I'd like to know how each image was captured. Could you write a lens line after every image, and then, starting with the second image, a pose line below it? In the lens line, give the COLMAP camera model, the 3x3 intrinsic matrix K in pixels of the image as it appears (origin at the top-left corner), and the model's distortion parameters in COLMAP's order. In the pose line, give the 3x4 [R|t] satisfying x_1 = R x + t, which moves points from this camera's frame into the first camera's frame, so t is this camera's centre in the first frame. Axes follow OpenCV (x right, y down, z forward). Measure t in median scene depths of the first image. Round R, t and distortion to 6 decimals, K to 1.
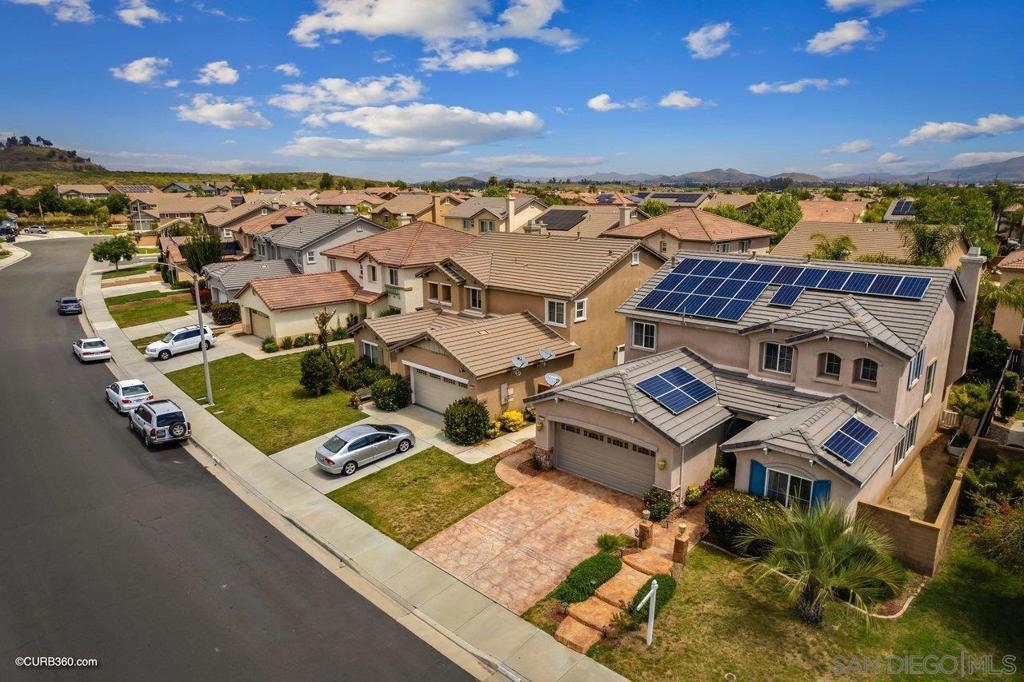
lens RADIAL K [[657.2, 0, 512.0], [0, 657.2, 341.0], [0, 0, 1]] dist [-0.063858, 0.052491]
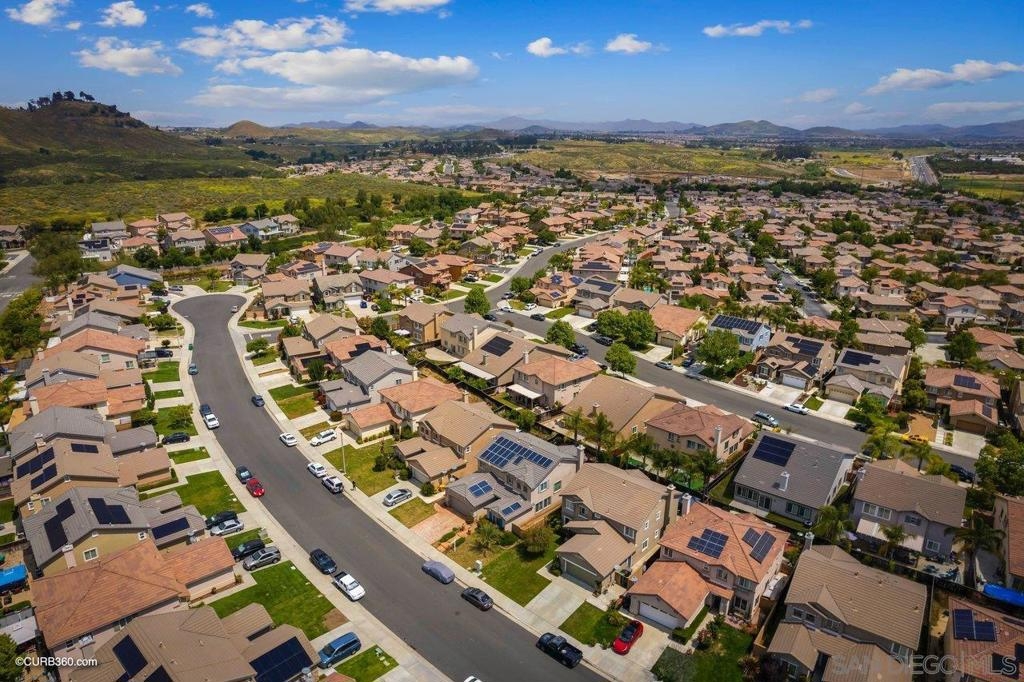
lens RADIAL K [[657.2, 0, 512.0], [0, 657.2, 341.0], [0, 0, 1]] dist [-0.063858, 0.052491]
pose [[0.998967, 0.028377, -0.035499, 0.456283], [-0.025430, 0.996398, 0.080897, -0.907621], [0.037667, -0.079911, 0.996090, -2.242757]]
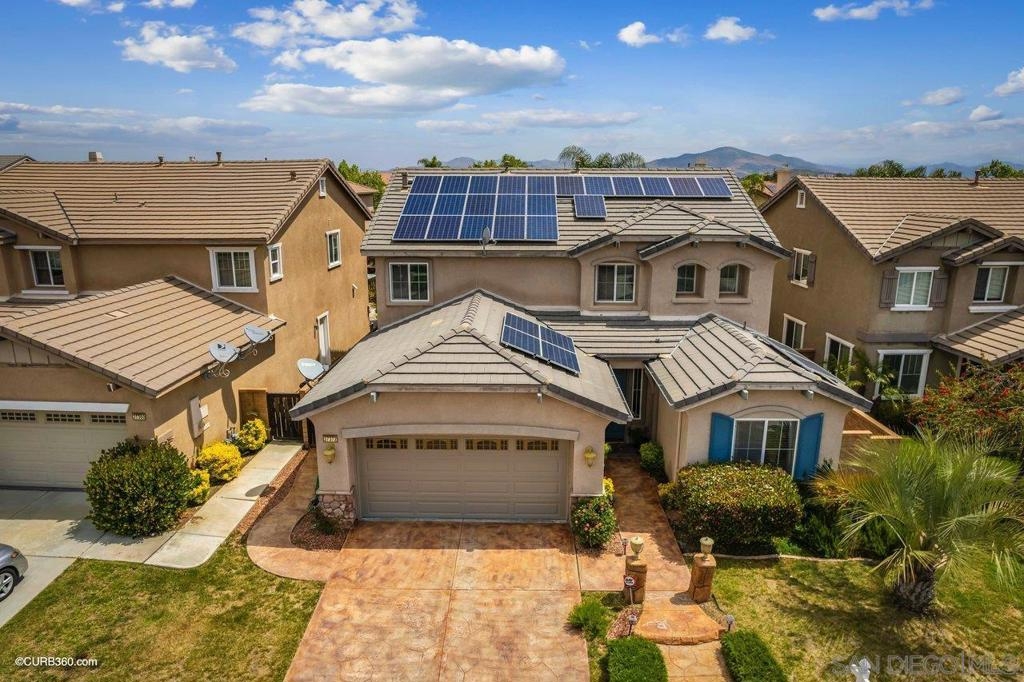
lens RADIAL K [[657.2, 0, 512.0], [0, 657.2, 341.0], [0, 0, 1]] dist [-0.063858, 0.052491]
pose [[0.744070, -0.149026, 0.651269, -0.162413], [0.145487, 0.987554, 0.059758, 0.025839], [-0.652069, 0.050287, 0.756490, 0.444236]]
